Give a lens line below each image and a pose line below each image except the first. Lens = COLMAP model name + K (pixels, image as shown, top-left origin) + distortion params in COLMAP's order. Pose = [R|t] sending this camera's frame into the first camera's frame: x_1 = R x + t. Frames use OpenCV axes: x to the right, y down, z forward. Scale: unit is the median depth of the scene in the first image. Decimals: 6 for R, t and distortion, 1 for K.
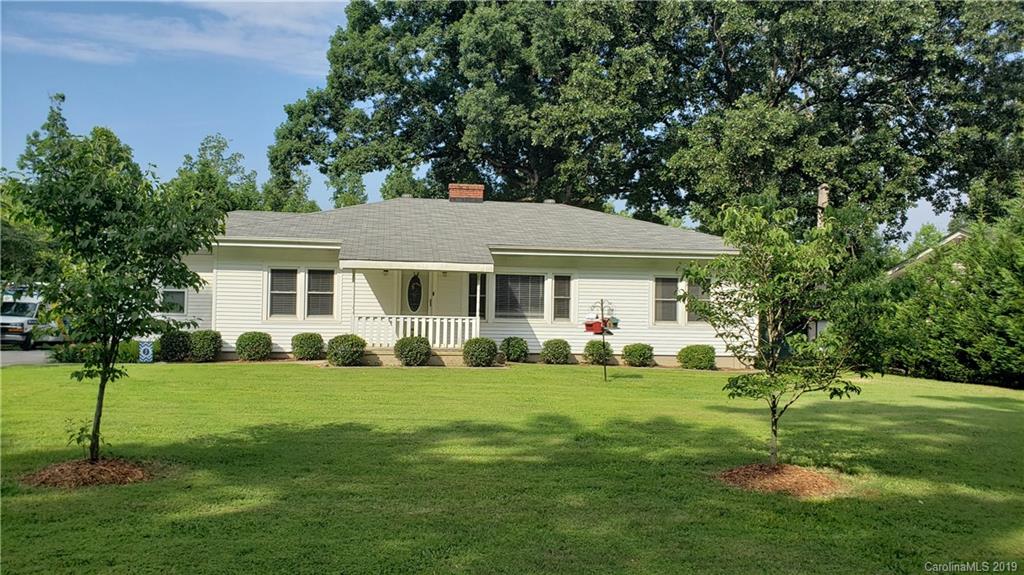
lens RADIAL K [[778.6, 0, 512.0], [0, 778.6, 287.5], [0, 0, 1]] dist [0.112262, -0.000782]
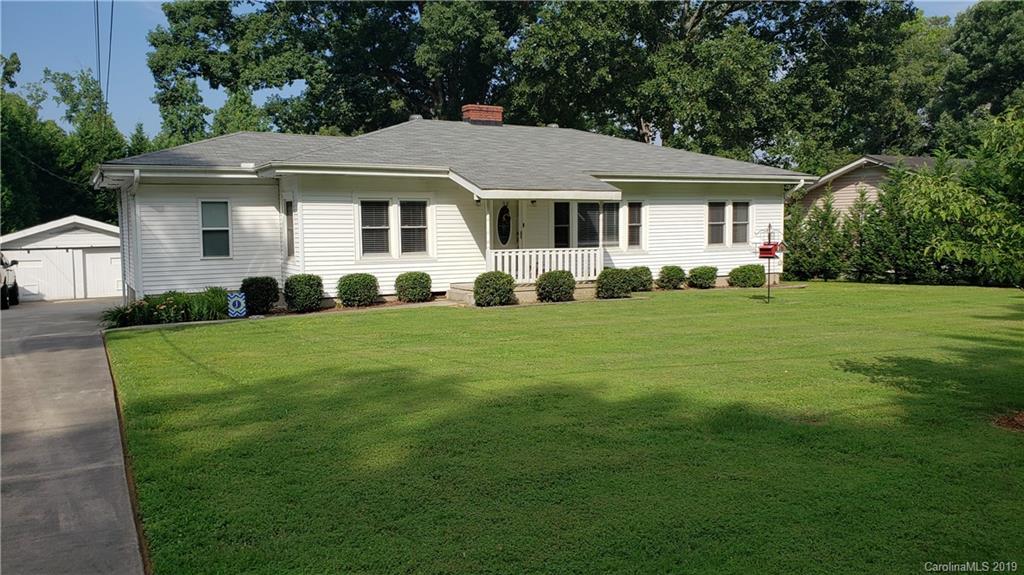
lens RADIAL K [[799.1, 0, 512.0], [0, 799.1, 287.5], [0, 0, 1]] dist [0.049061, -0.001476]
pose [[0.936181, -0.057801, 0.346733, -0.448416], [0.027584, 0.995426, 0.091464, -0.005091], [-0.350434, -0.076063, 0.933494, 0.109699]]
